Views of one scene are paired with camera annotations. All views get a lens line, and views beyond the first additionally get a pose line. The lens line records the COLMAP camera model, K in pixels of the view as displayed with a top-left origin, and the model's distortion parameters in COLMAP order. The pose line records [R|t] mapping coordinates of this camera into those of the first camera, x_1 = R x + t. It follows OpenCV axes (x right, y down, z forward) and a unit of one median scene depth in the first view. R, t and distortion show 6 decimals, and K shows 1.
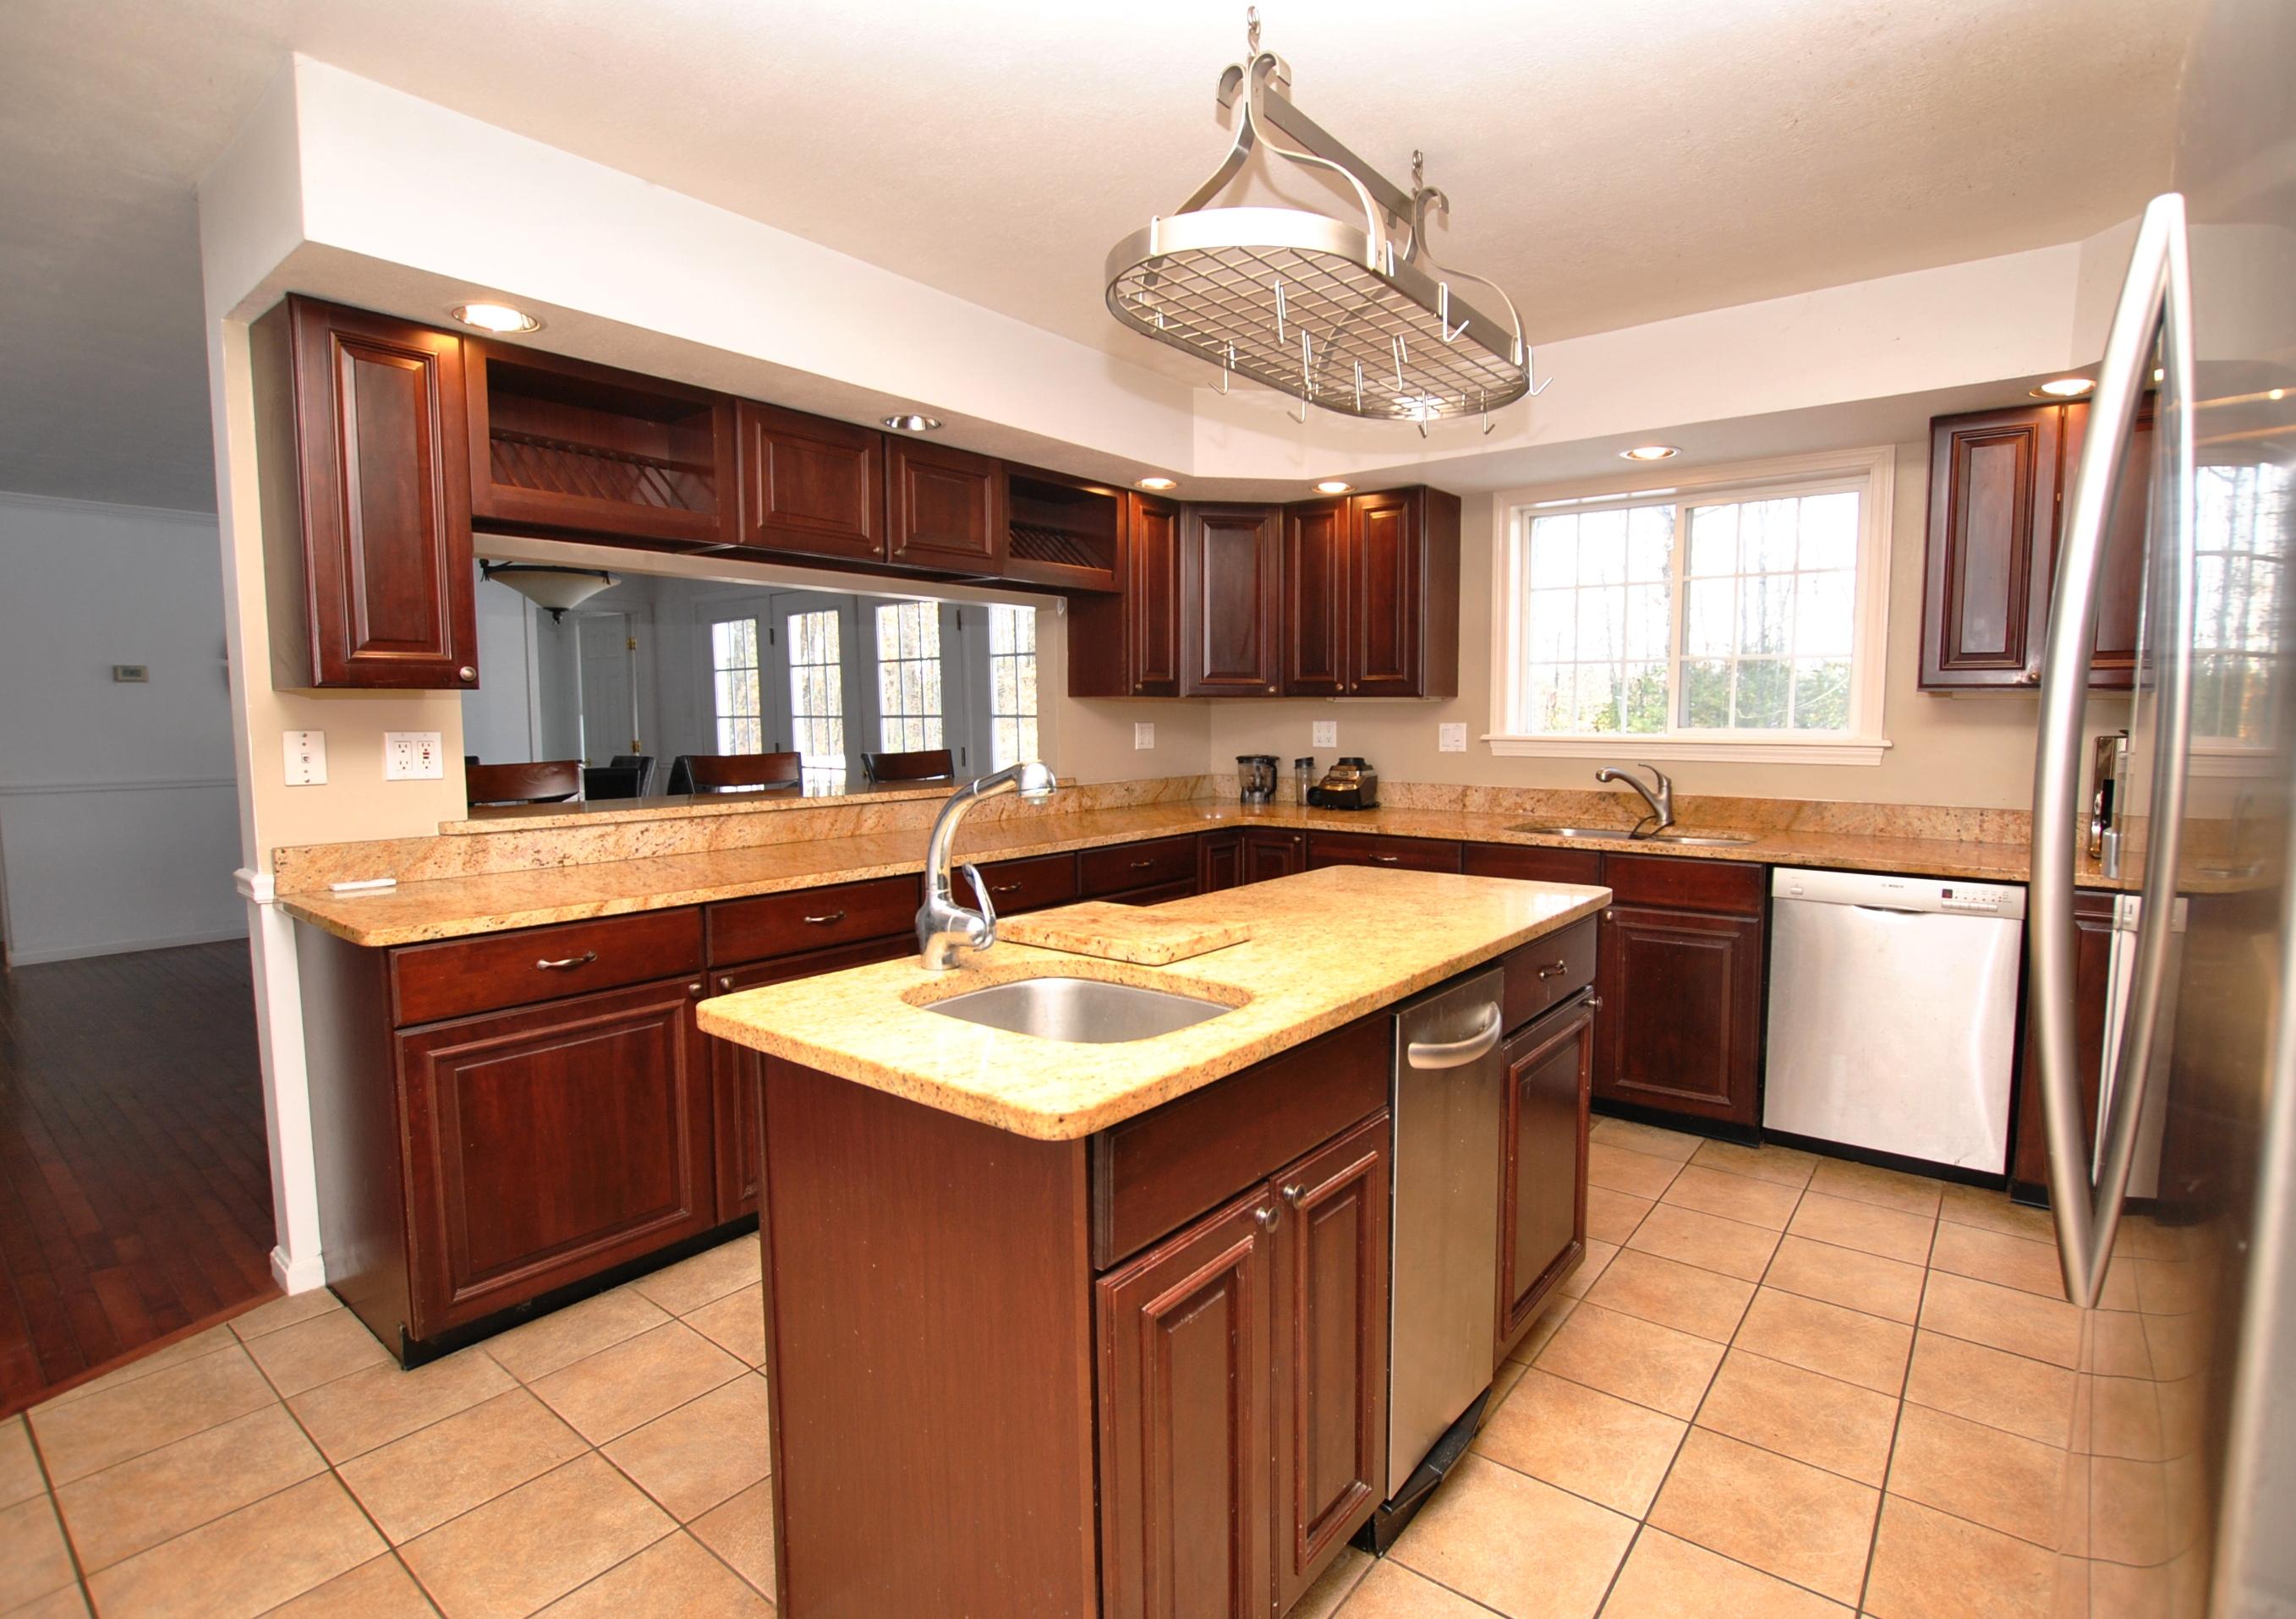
lens RADIAL K [[1100.6, 0, 1155.6], [0, 1100.6, 810.6], [0, 0, 1]] dist [-0.047256, 0.000072]
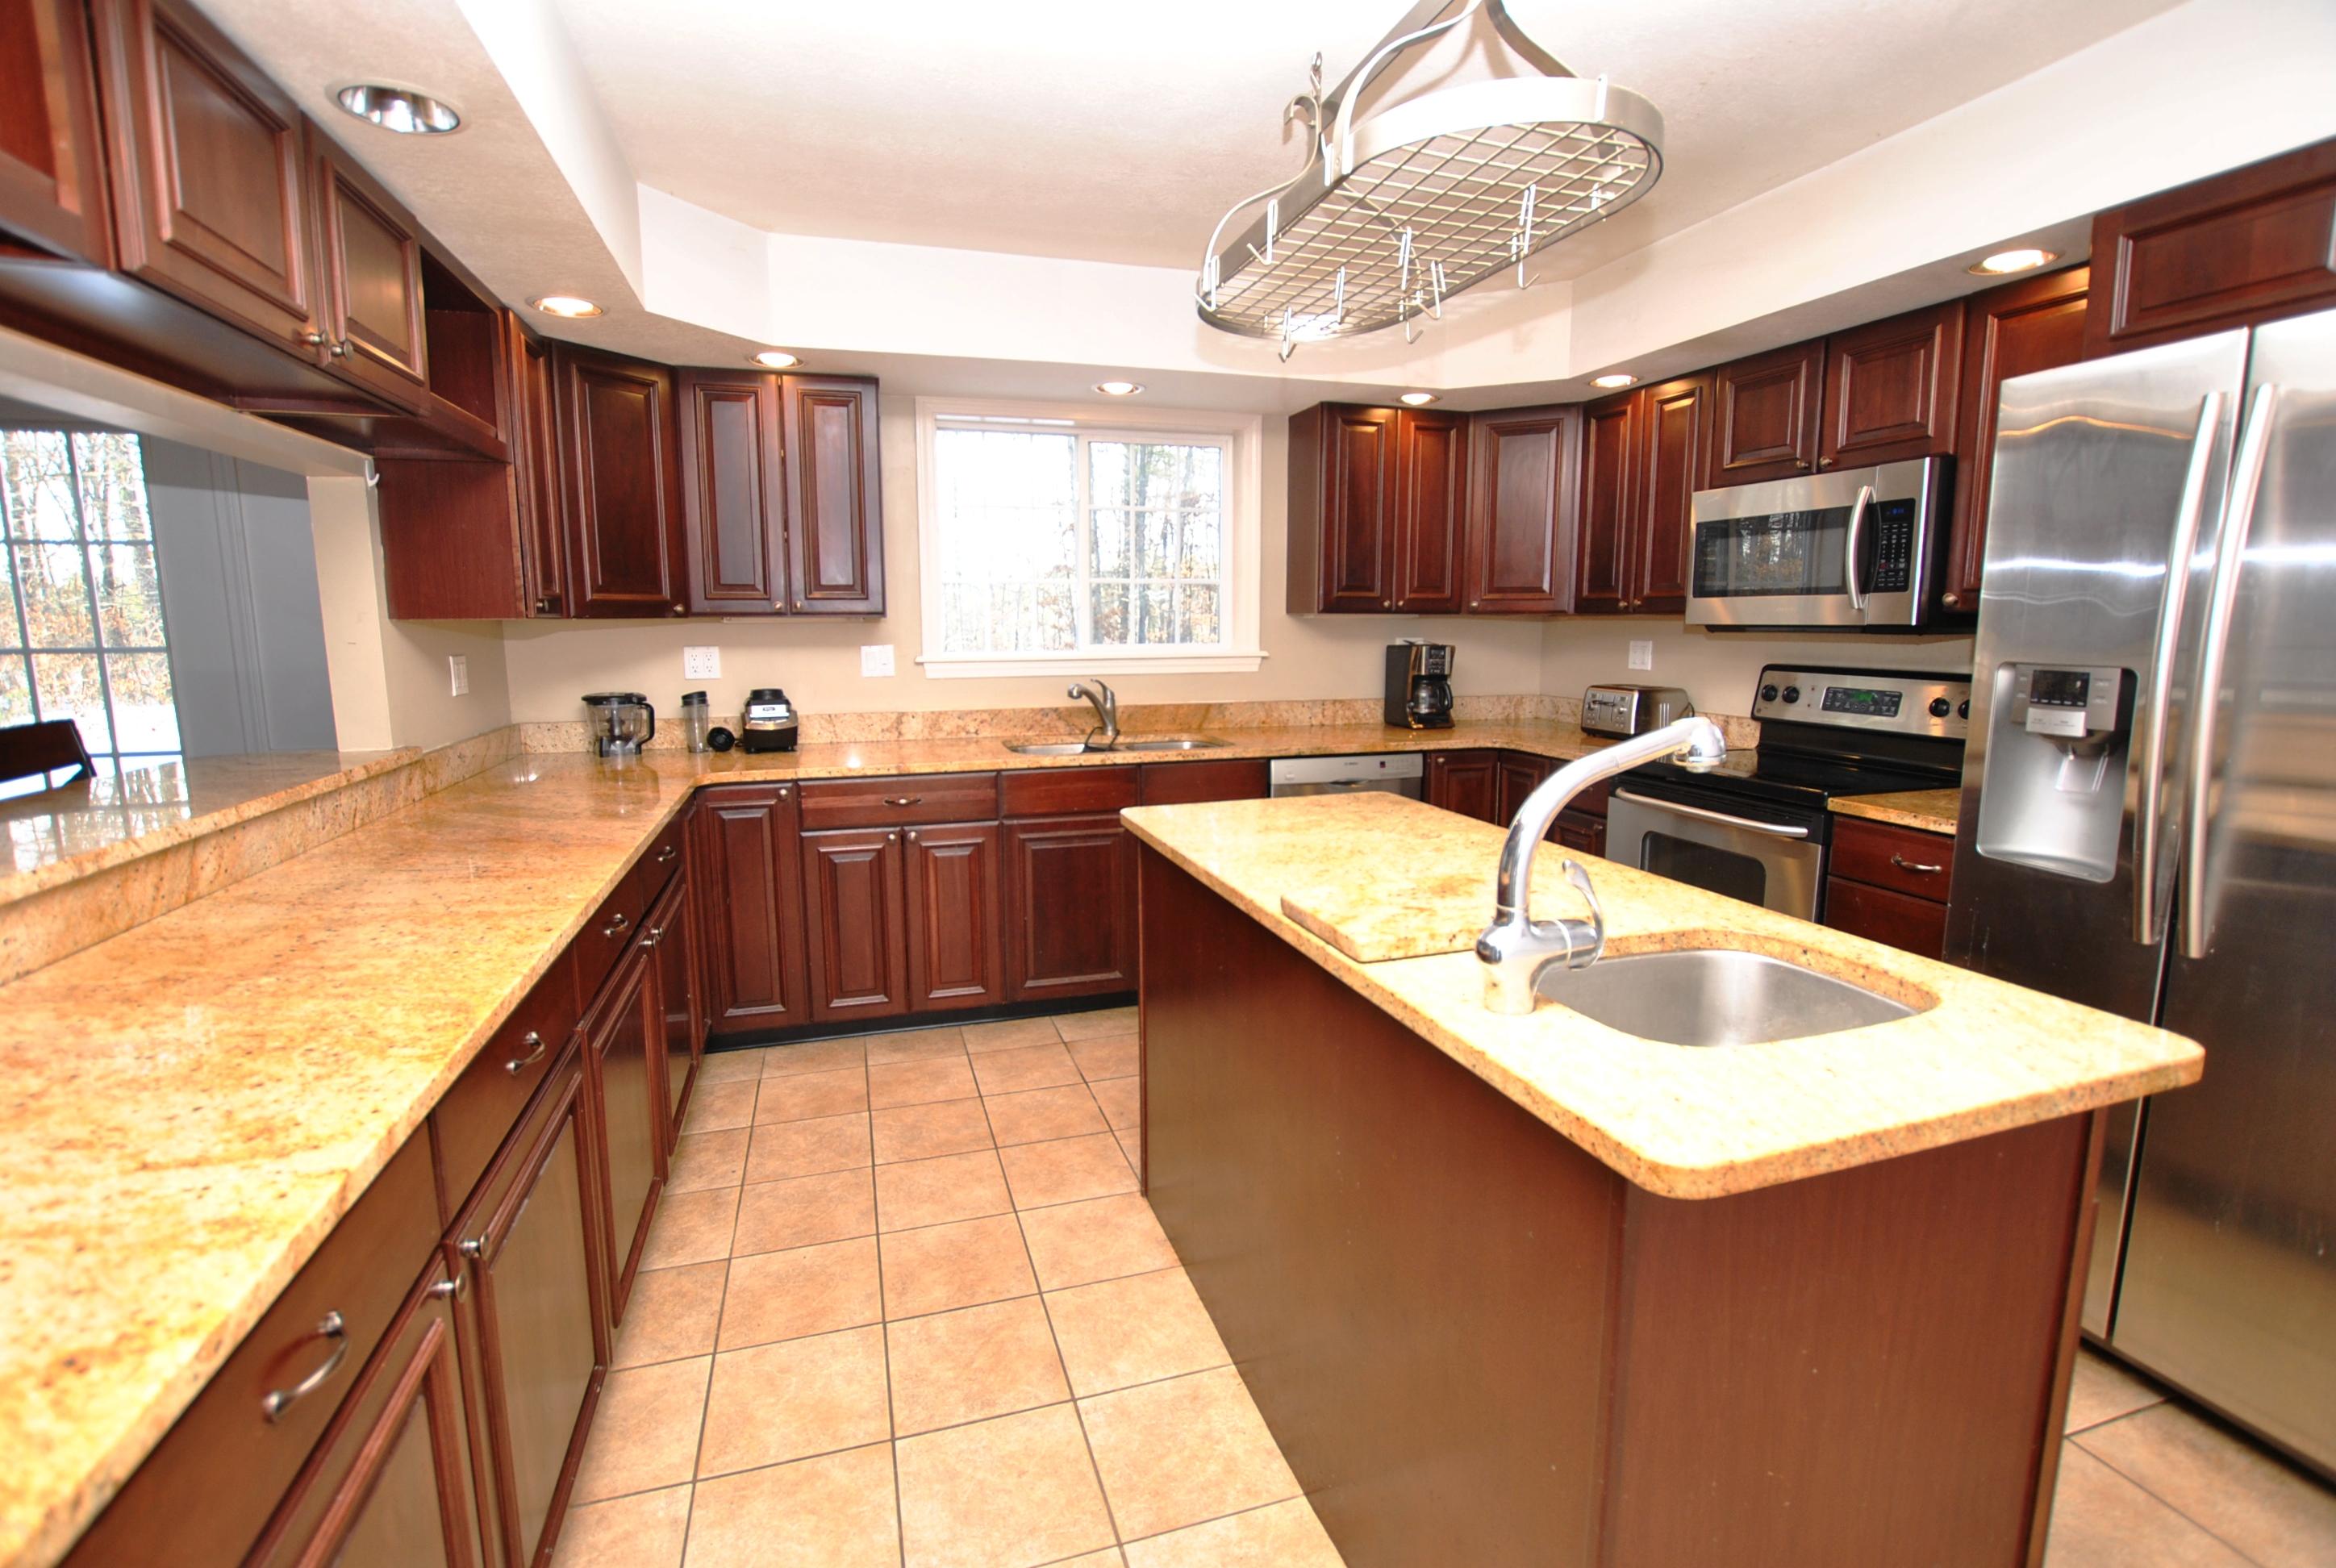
lens RADIAL K [[1049.4, 0, 1161.6], [0, 1049.4, 759.9], [0, 0, 1]] dist [-0.035550, 0.006278]
pose [[0.554798, -0.104678, 0.825374, -0.409641], [0.080985, 0.994137, 0.071646, -0.034989], [-0.828035, 0.027094, 0.560022, 0.389107]]
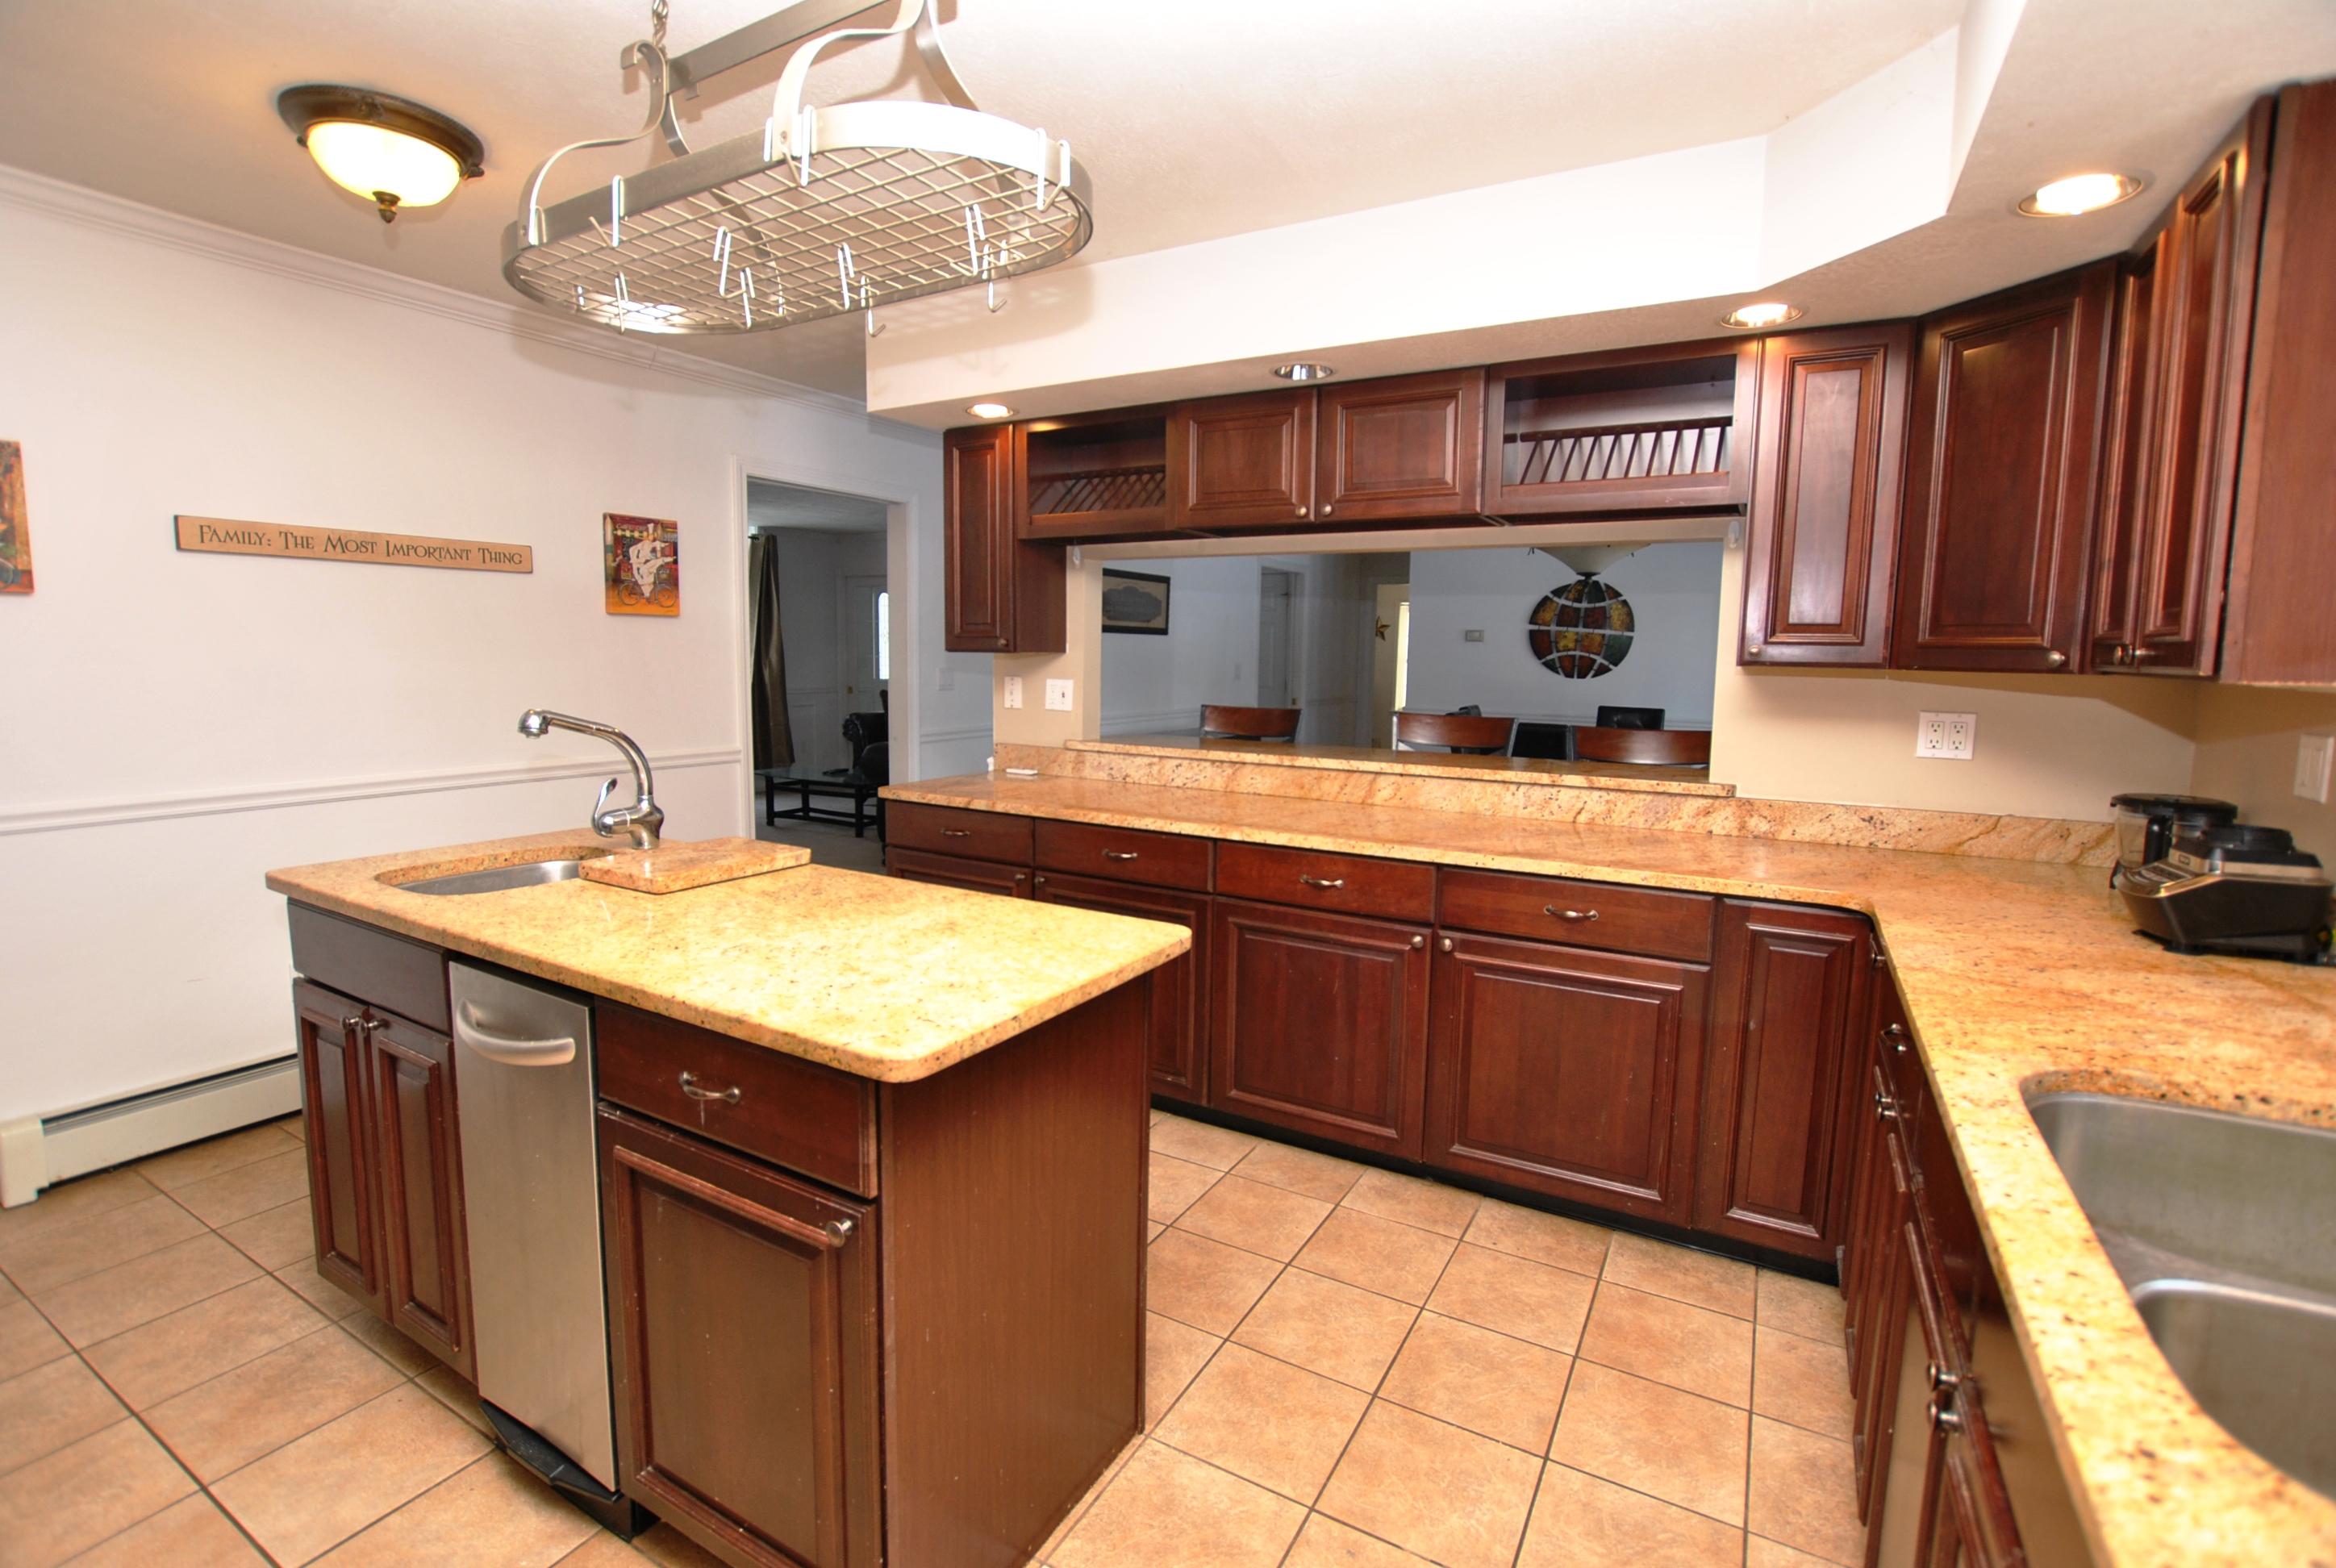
lens RADIAL K [[1049.4, 0, 1161.6], [0, 1049.4, 759.9], [0, 0, 1]] dist [-0.035550, 0.006278]
pose [[0.151672, 0.109098, -0.982392, 0.621236], [-0.101011, 0.990397, 0.094392, -0.087307], [0.983256, 0.084916, 0.161236, 0.694149]]
